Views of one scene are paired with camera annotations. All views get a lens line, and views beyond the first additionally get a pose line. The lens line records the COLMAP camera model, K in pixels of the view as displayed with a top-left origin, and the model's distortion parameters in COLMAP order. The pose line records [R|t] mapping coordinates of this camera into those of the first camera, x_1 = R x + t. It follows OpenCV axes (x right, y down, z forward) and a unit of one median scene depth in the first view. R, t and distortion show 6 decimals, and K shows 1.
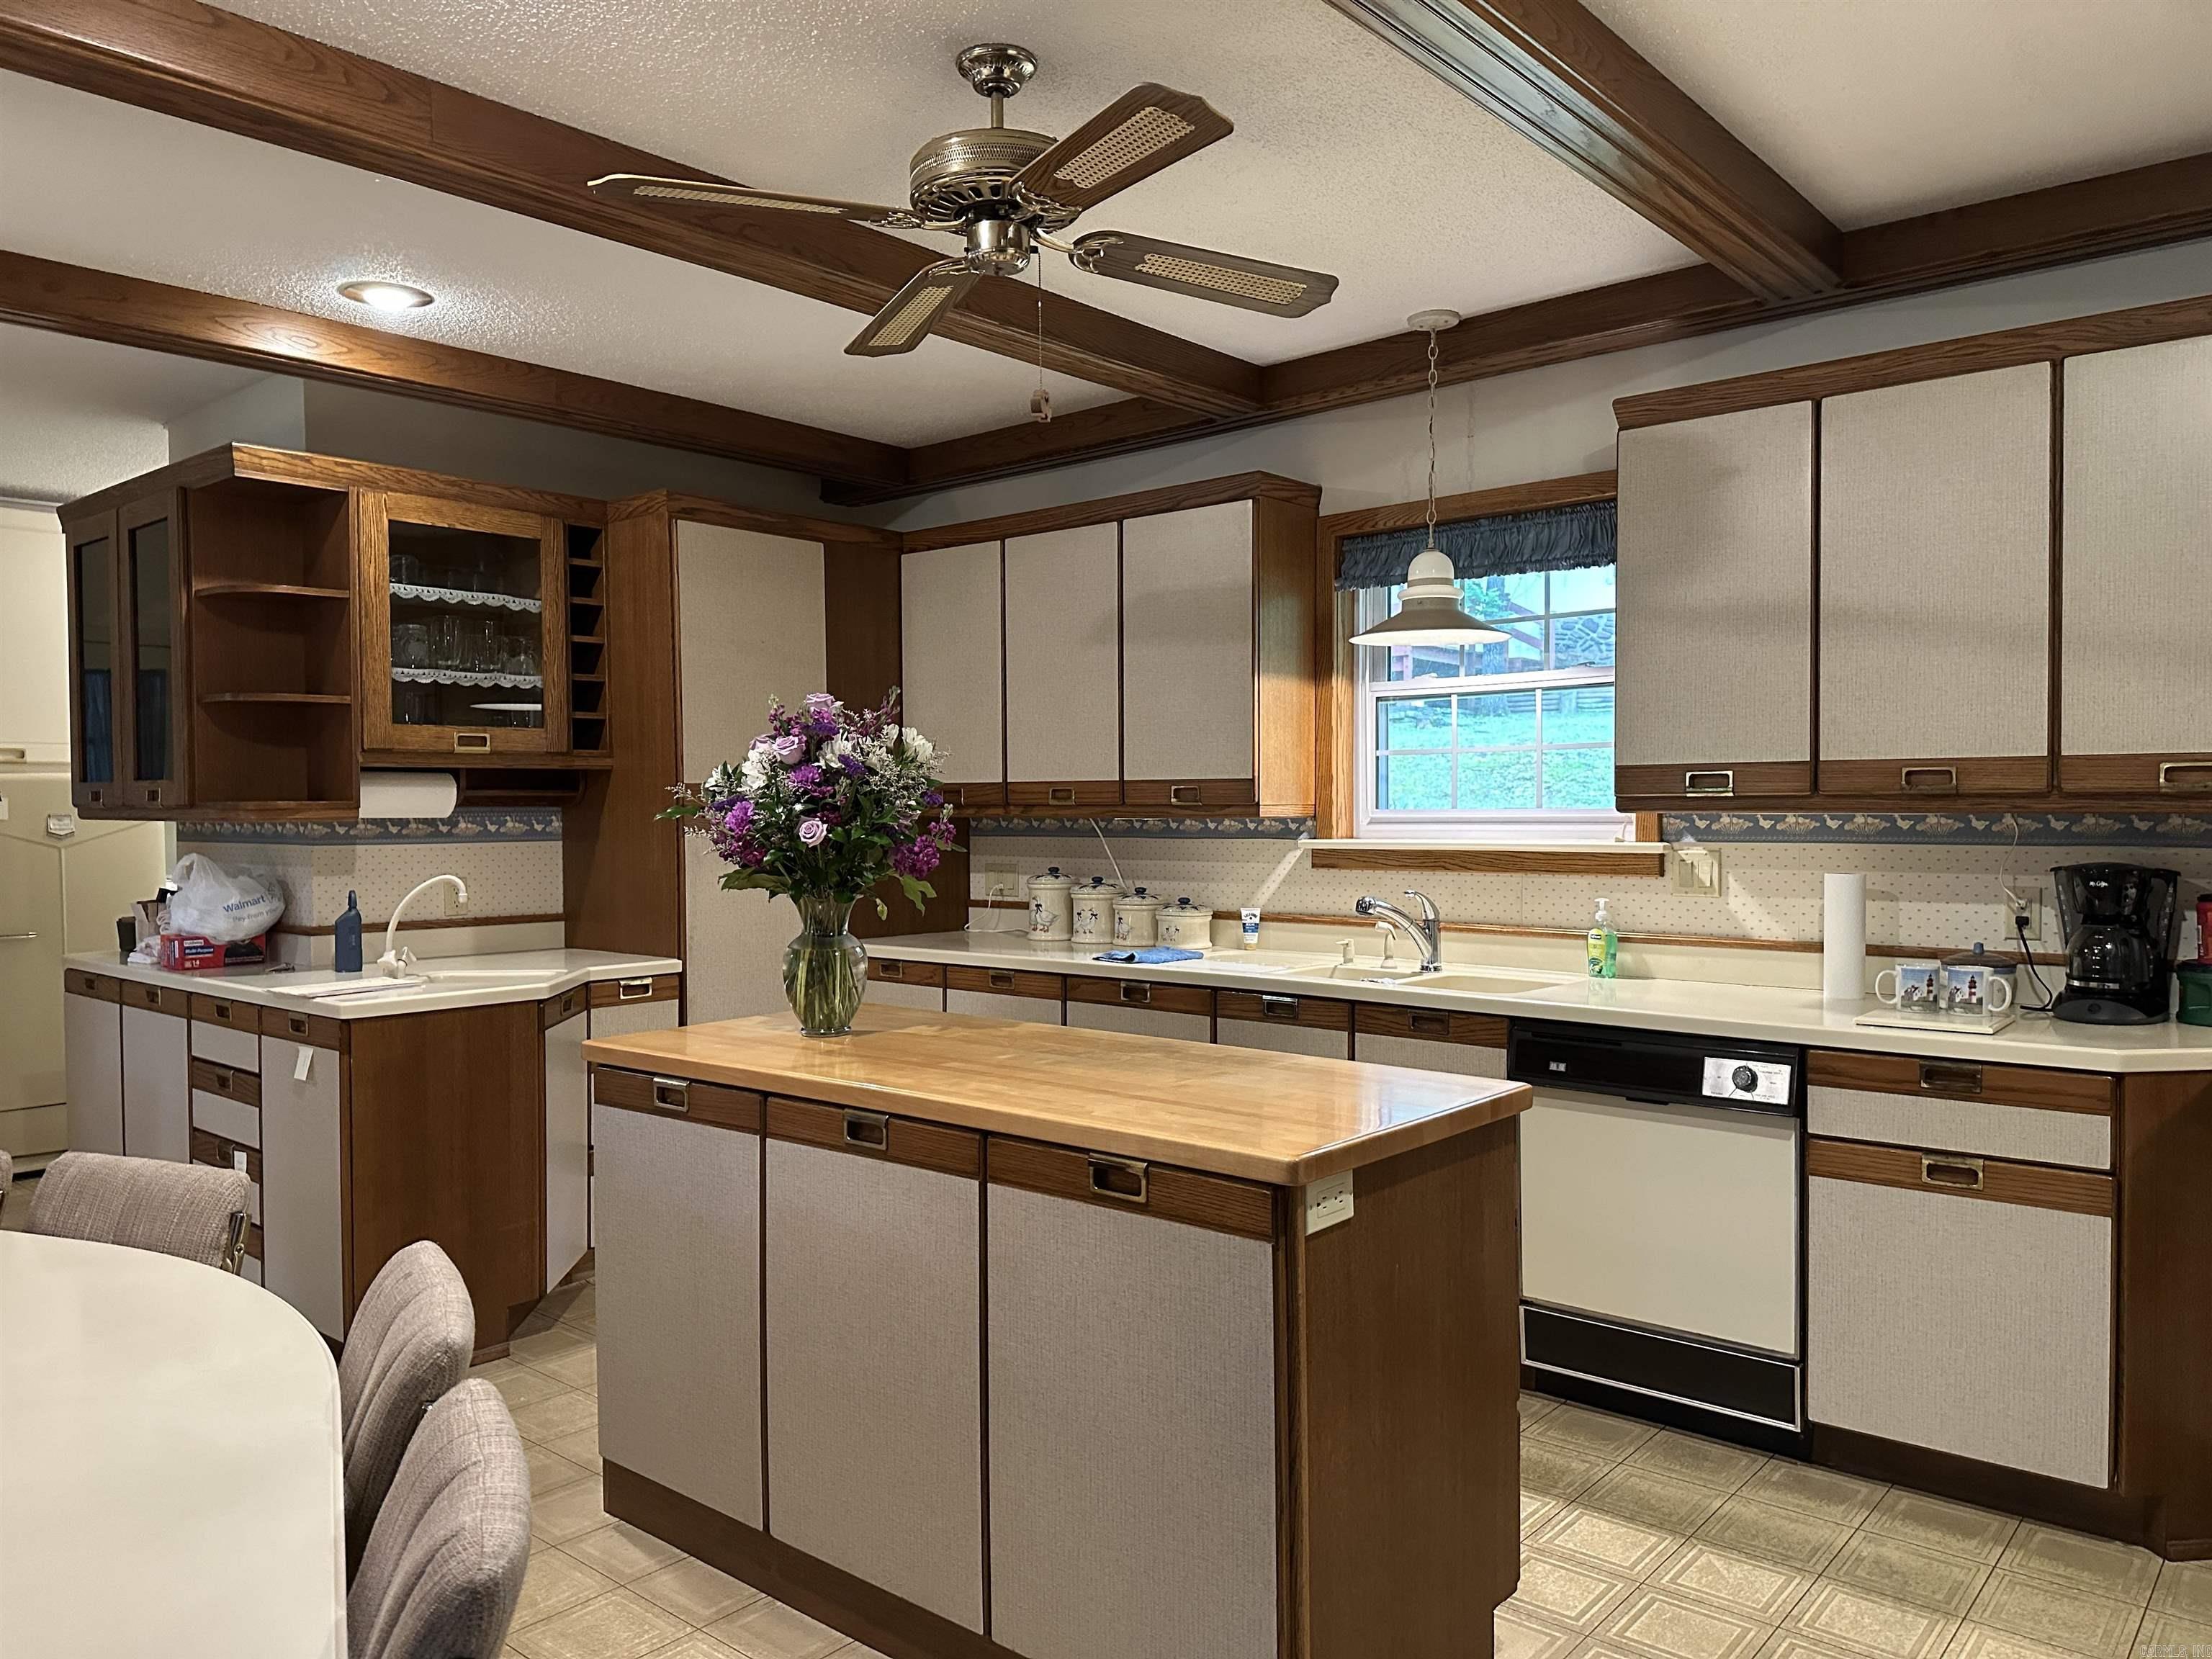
lens RADIAL K [[1548.2, 0, 1117.6], [0, 1548.2, 850.1], [0, 0, 1]] dist [0.063648, -0.074623]
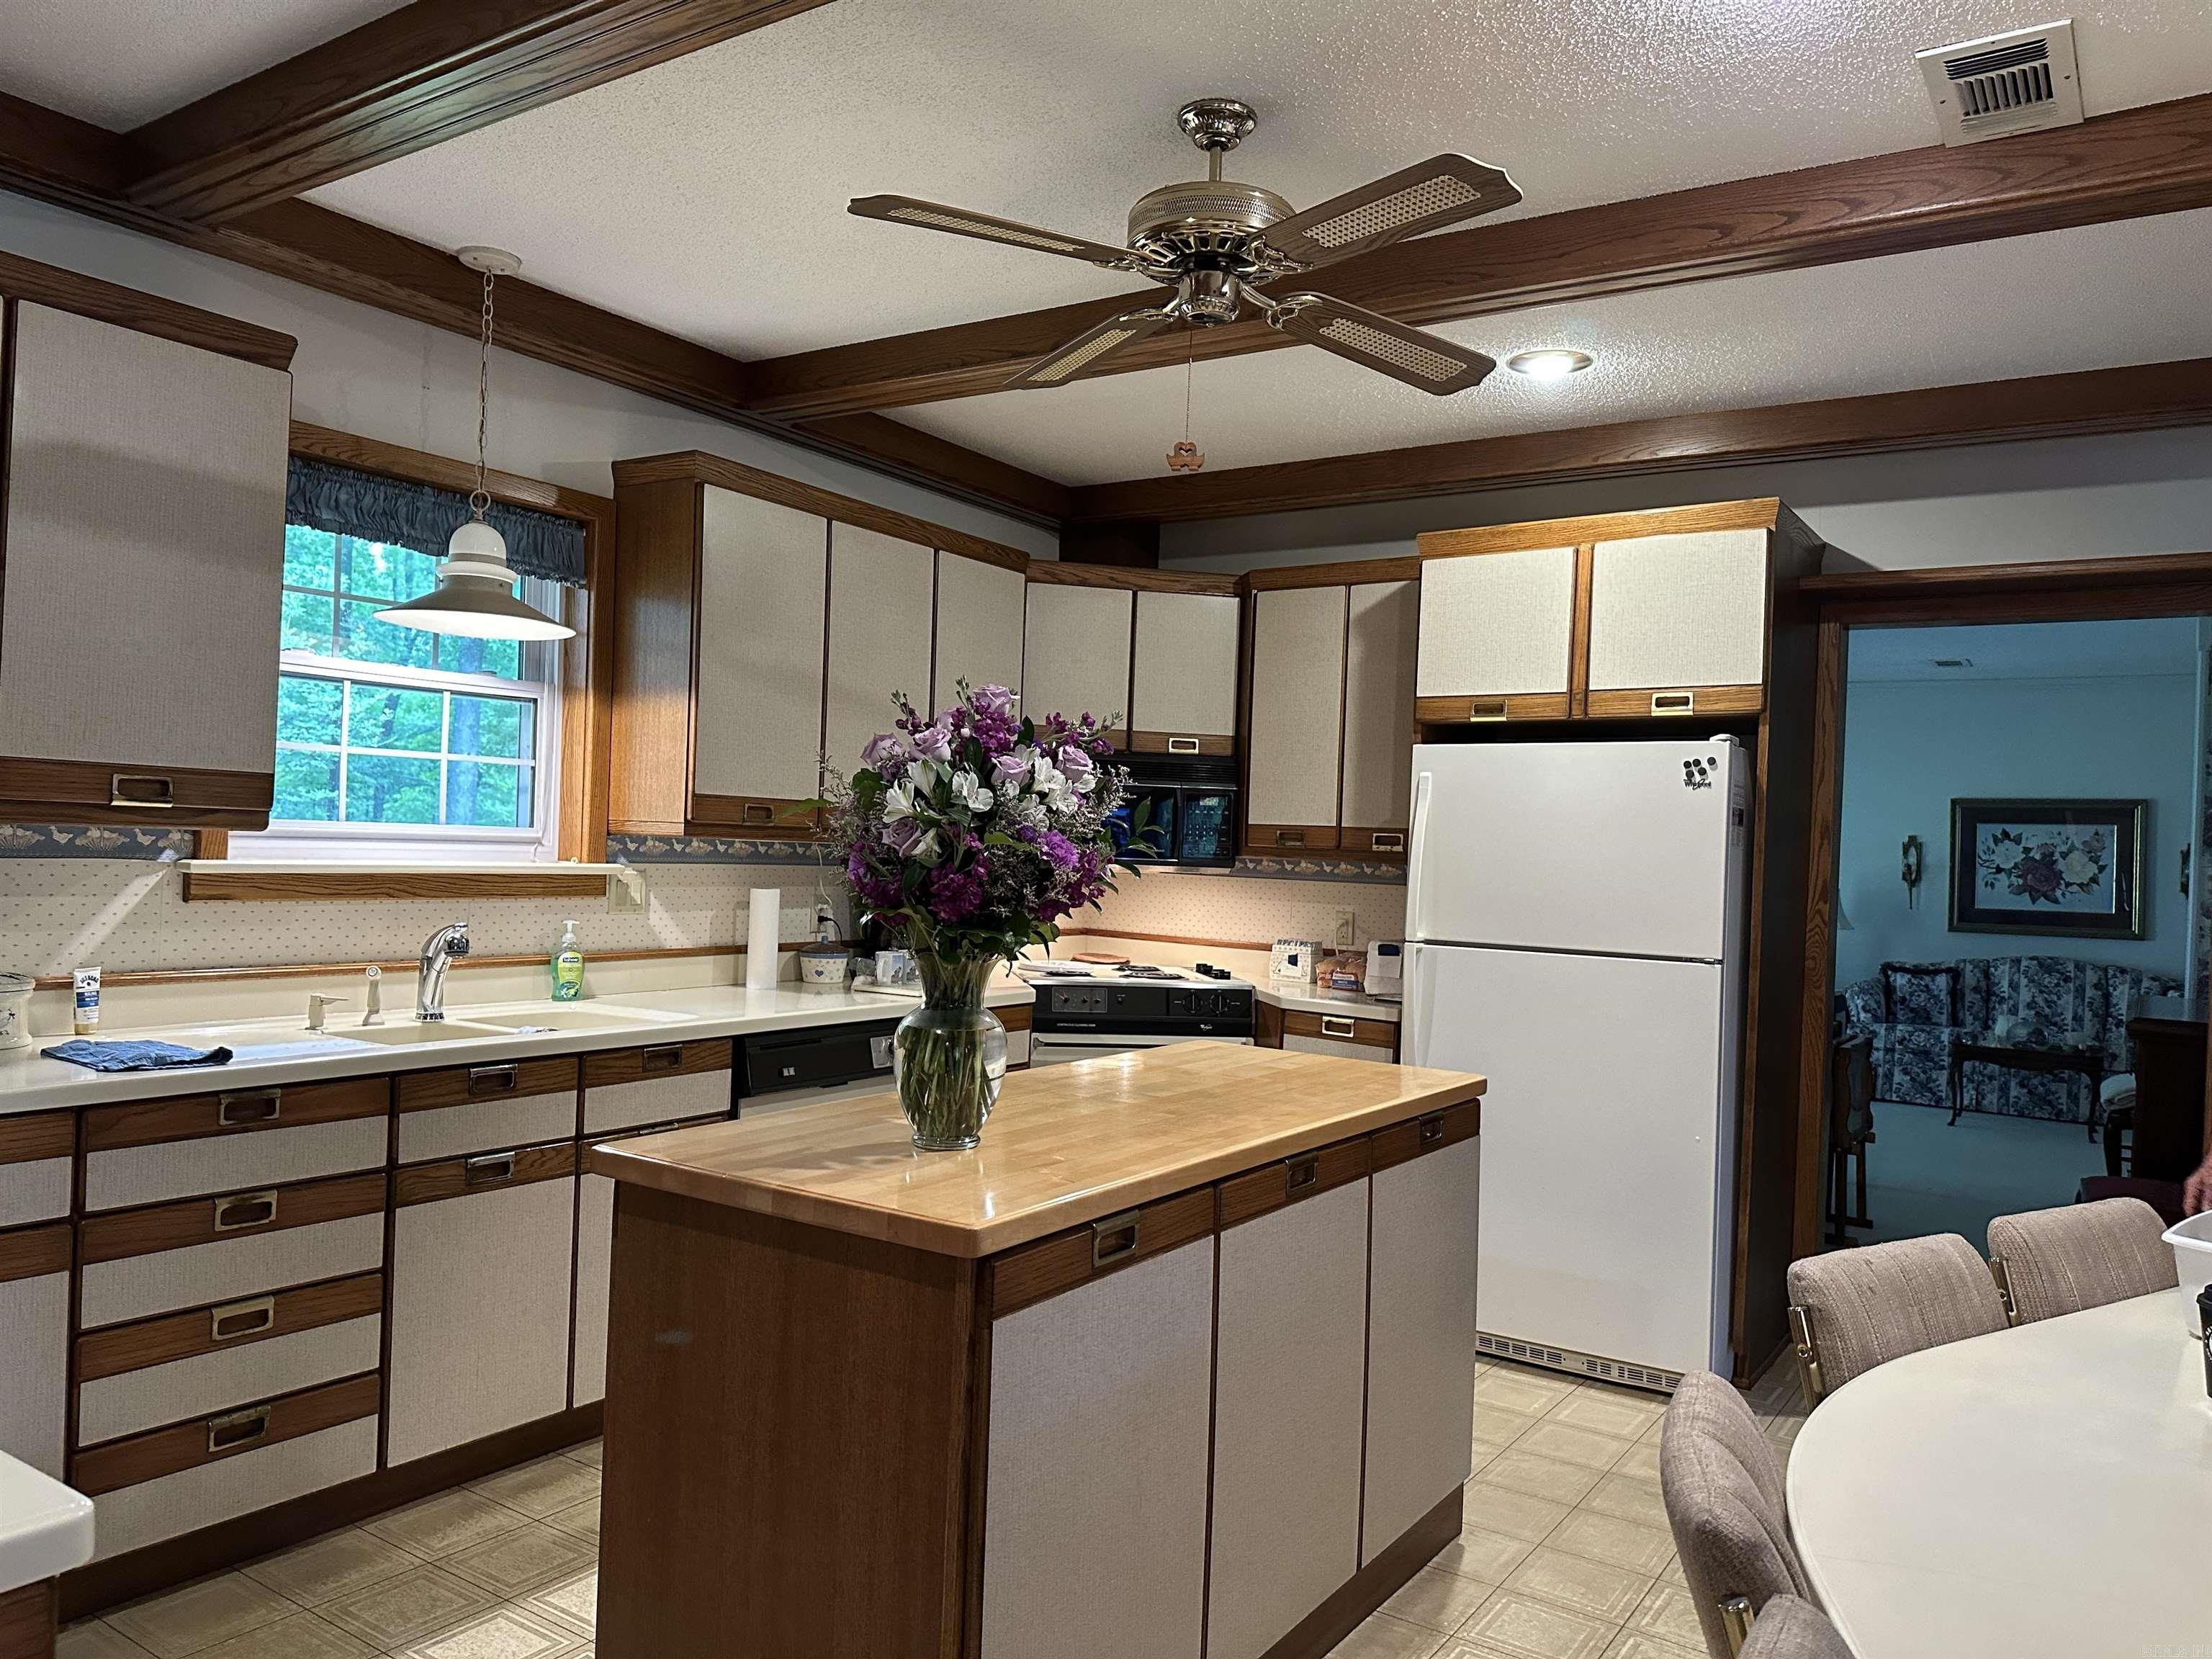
lens RADIAL K [[1548.2, 0, 1108.3], [0, 1548.2, 859.0], [0, 0, 1]] dist [0.063648, -0.074623]
pose [[-0.111136, -0.006300, 0.993785, -0.605500], [-0.004567, 0.999973, 0.005829, -0.013227], [-0.993795, -0.003891, -0.111161, 0.659667]]
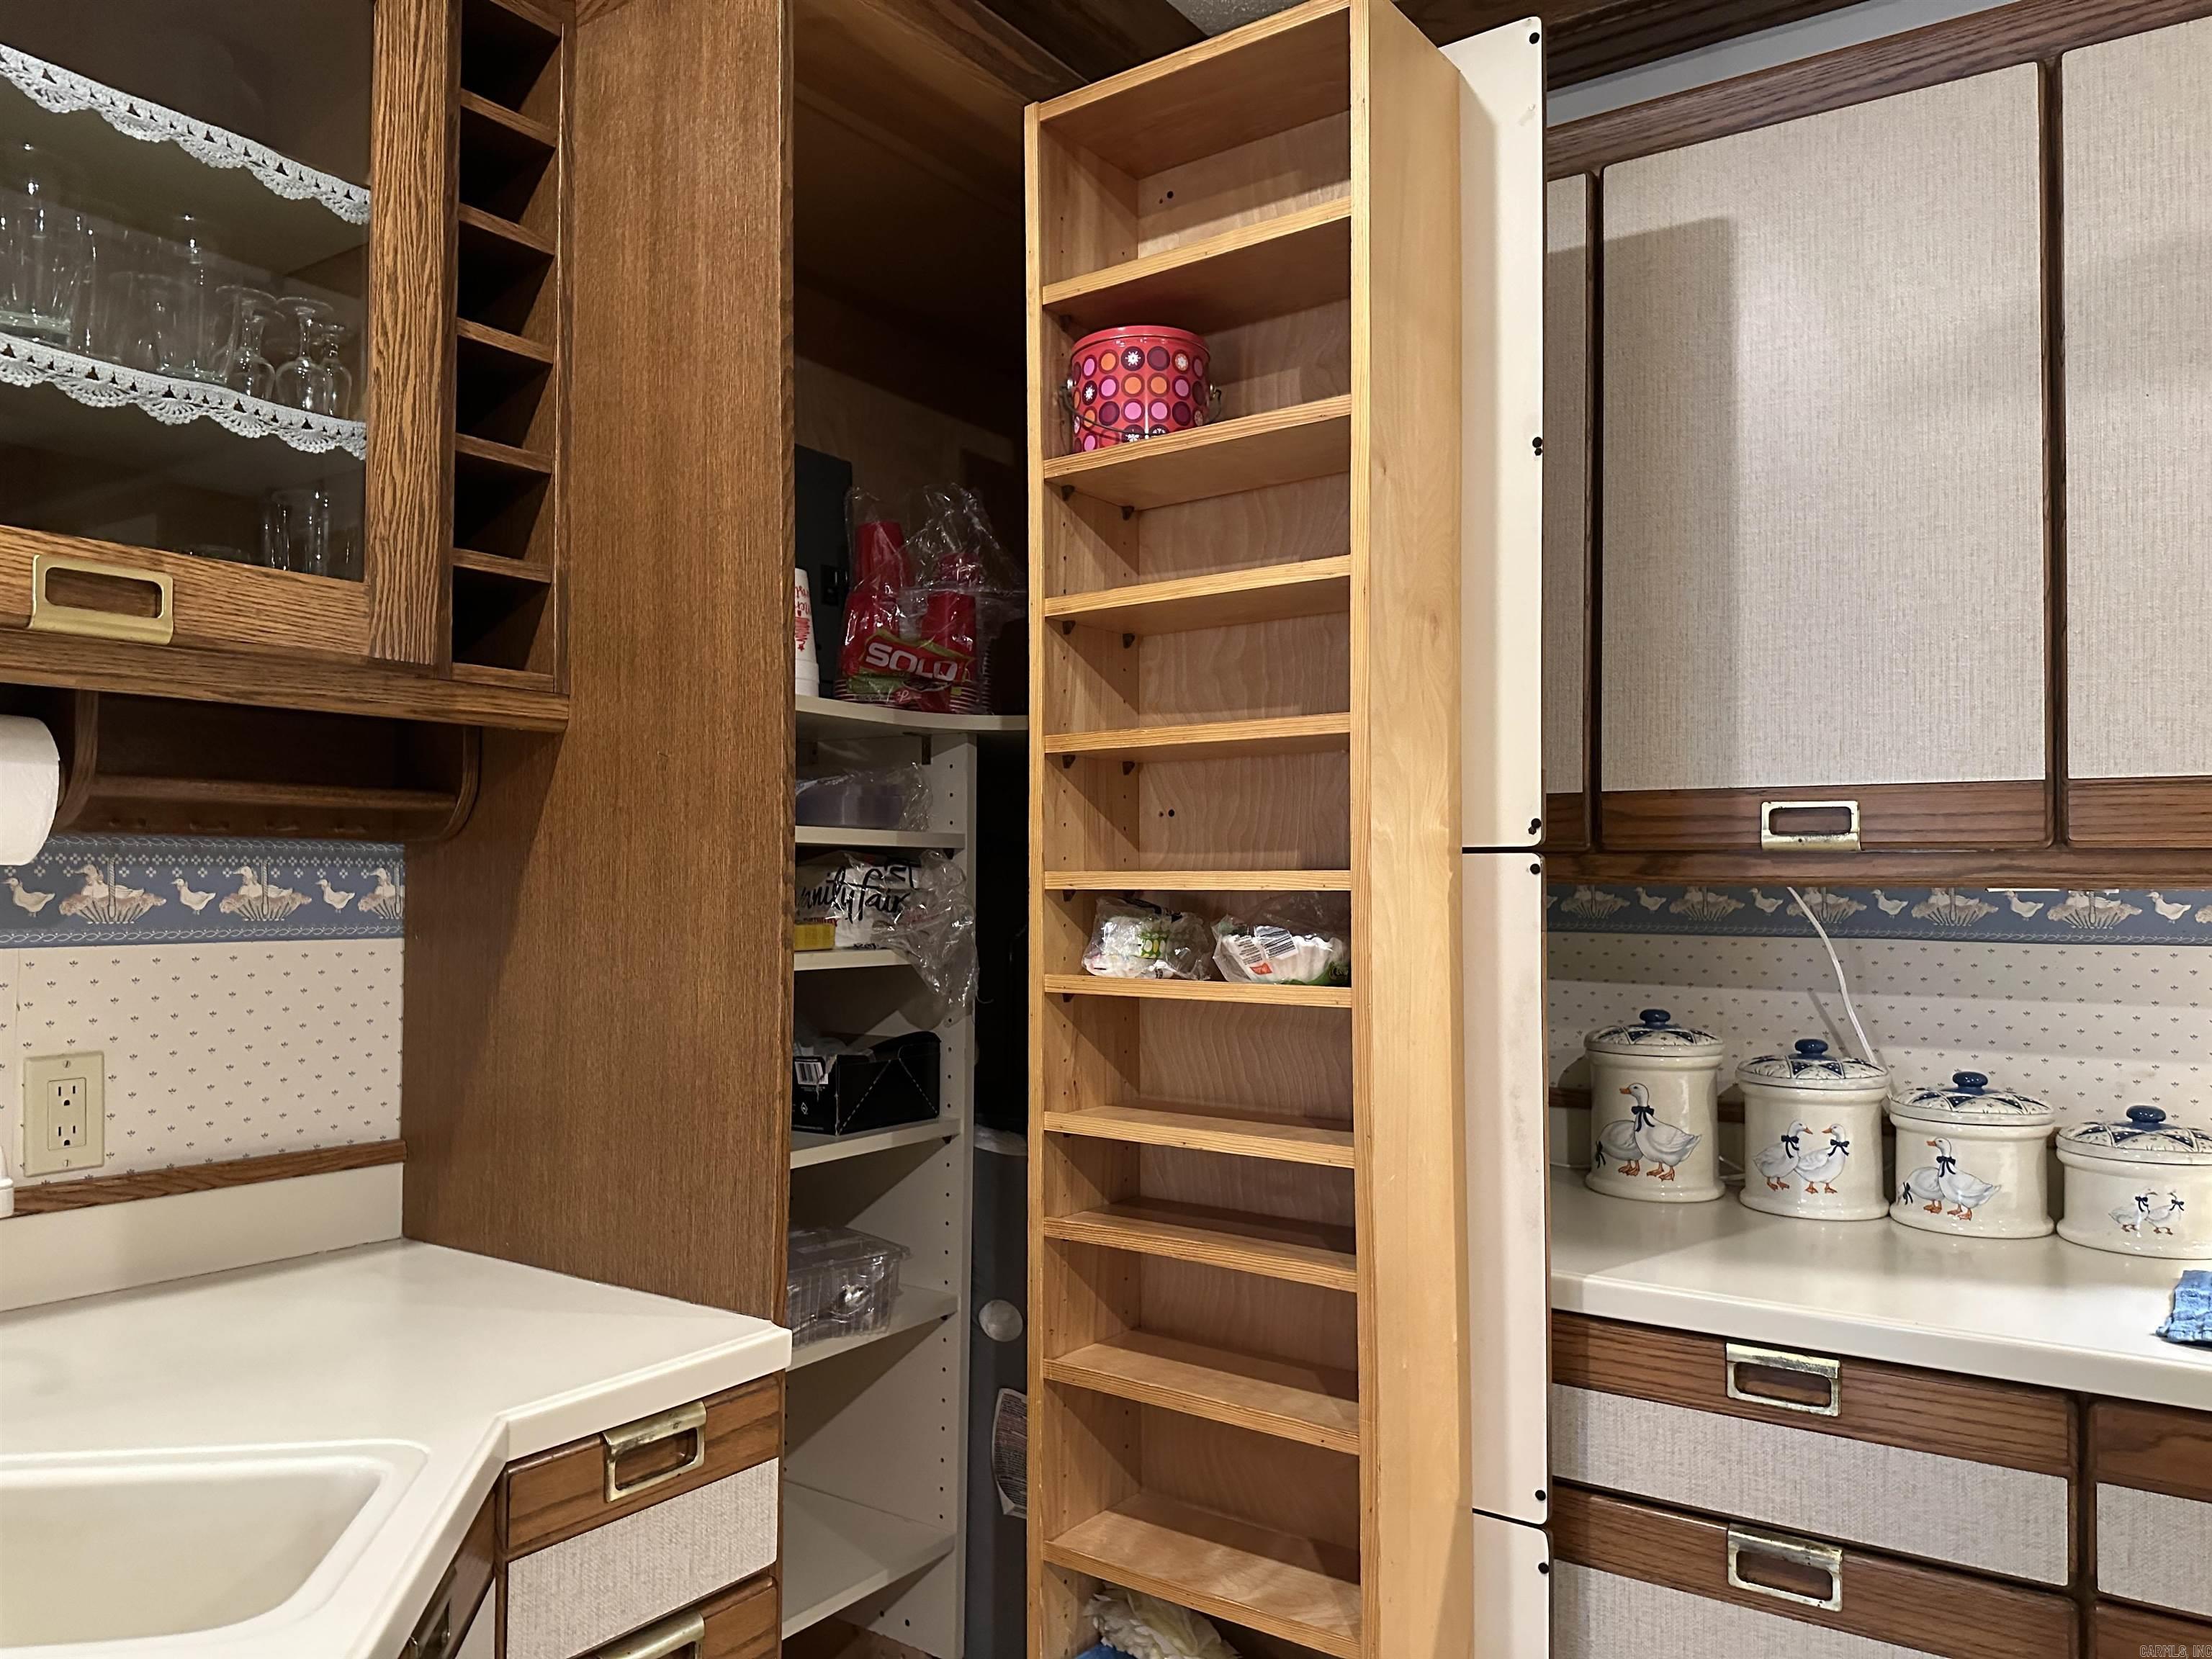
lens RADIAL K [[1548.2, 0, 1123.6], [0, 1548.2, 842.8], [0, 0, 1]] dist [0.063648, -0.074623]
pose [[0.994021, 0.014345, 0.108247, -0.247363], [-0.008306, 0.998395, -0.056029, -0.009440], [-0.108877, 0.054795, 0.992544, 0.668637]]
